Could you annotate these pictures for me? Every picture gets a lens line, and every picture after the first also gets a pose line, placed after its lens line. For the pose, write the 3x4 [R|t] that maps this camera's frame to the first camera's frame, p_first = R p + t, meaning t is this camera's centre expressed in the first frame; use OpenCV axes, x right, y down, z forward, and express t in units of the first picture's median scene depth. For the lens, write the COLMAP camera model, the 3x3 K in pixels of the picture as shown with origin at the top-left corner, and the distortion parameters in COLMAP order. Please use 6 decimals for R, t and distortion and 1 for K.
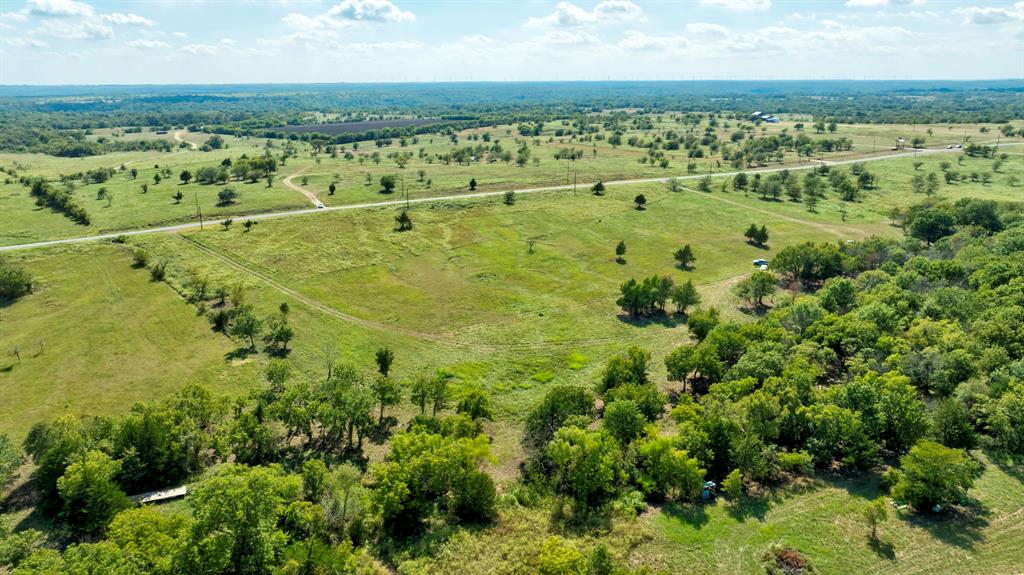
lens RADIAL K [[718.9, 0, 519.0], [0, 718.9, 288.4], [0, 0, 1]] dist [-0.041512, 0.032852]
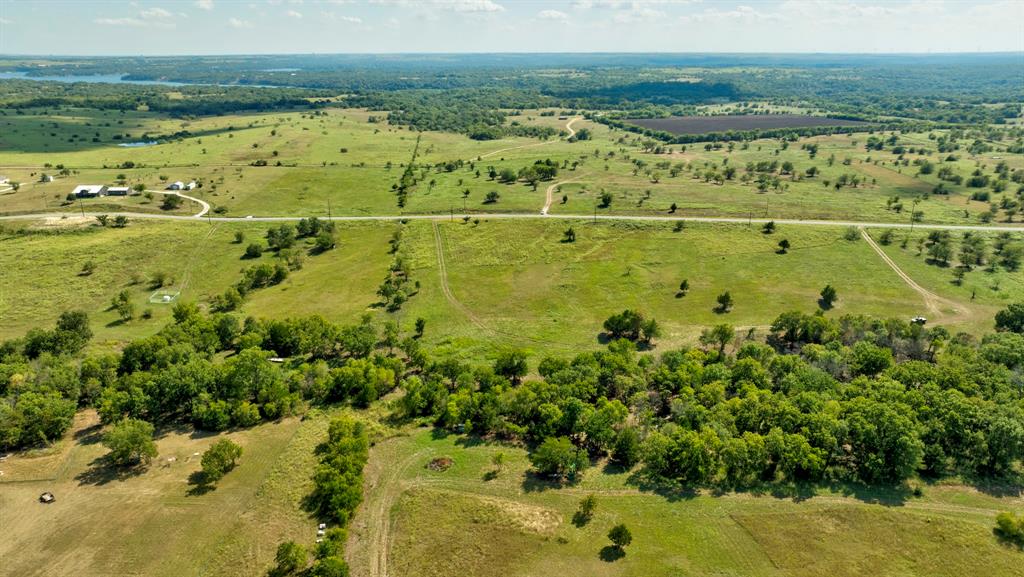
lens RADIAL K [[718.9, 0, 519.0], [0, 718.9, 289.4], [0, 0, 1]] dist [-0.041512, 0.032852]
pose [[0.814560, 0.186989, -0.549114, 0.467940], [-0.163014, 0.982262, 0.092673, -0.091903], [0.556703, 0.014025, 0.830593, -0.159353]]
